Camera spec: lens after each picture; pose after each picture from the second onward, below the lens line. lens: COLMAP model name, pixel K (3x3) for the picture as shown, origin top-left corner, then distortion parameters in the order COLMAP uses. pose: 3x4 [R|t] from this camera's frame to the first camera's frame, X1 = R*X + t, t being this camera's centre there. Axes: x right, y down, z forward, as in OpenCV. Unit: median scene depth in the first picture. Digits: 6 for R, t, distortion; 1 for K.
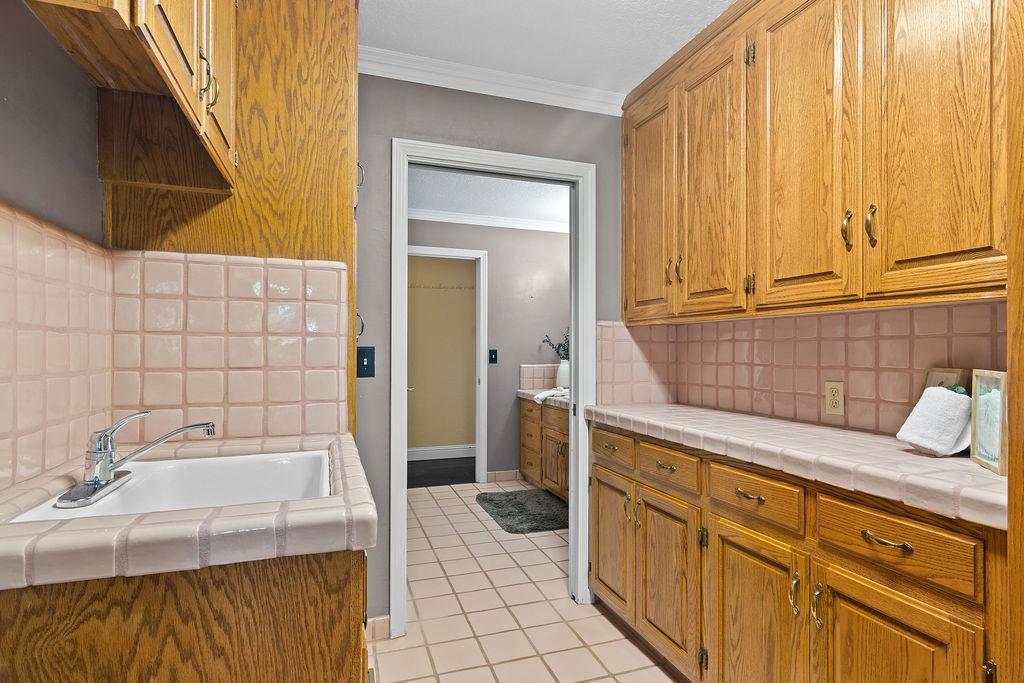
lens RADIAL K [[525.5, 0, 509.3], [0, 525.5, 346.1], [0, 0, 1]] dist [-0.002032, 0.000836]
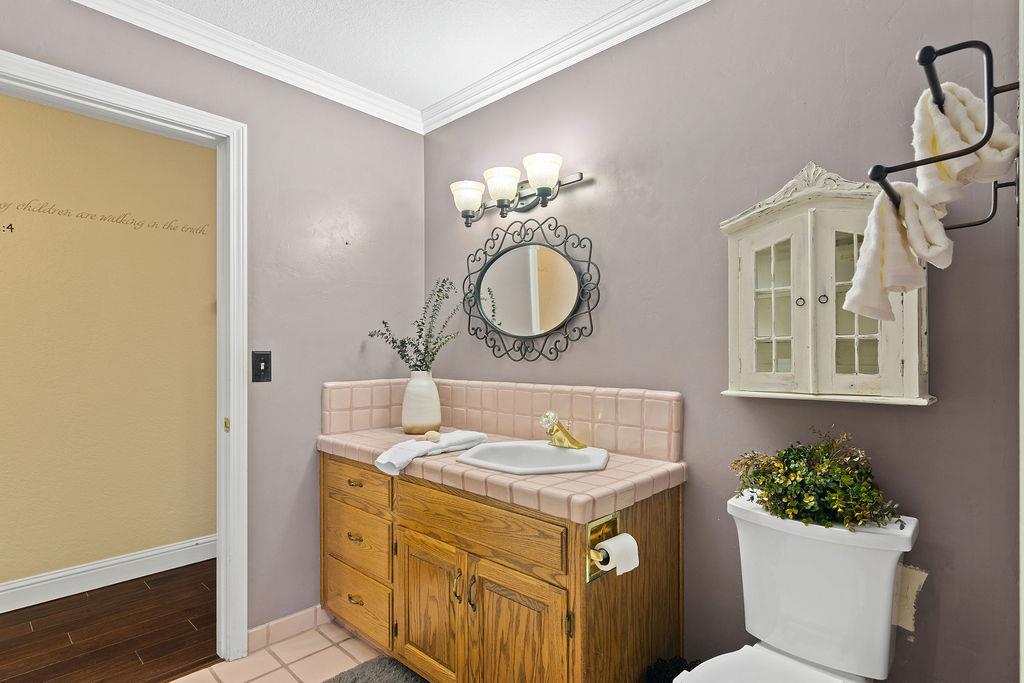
lens RADIAL K [[525.5, 0, 509.3], [0, 525.5, 346.1], [0, 0, 1]] dist [-0.002032, 0.000836]
pose [[0.885817, -0.002599, 0.464027, -0.051586], [0.003415, 0.999994, -0.000918, 0.003402], [-0.464022, 0.002398, 0.885821, 0.509347]]
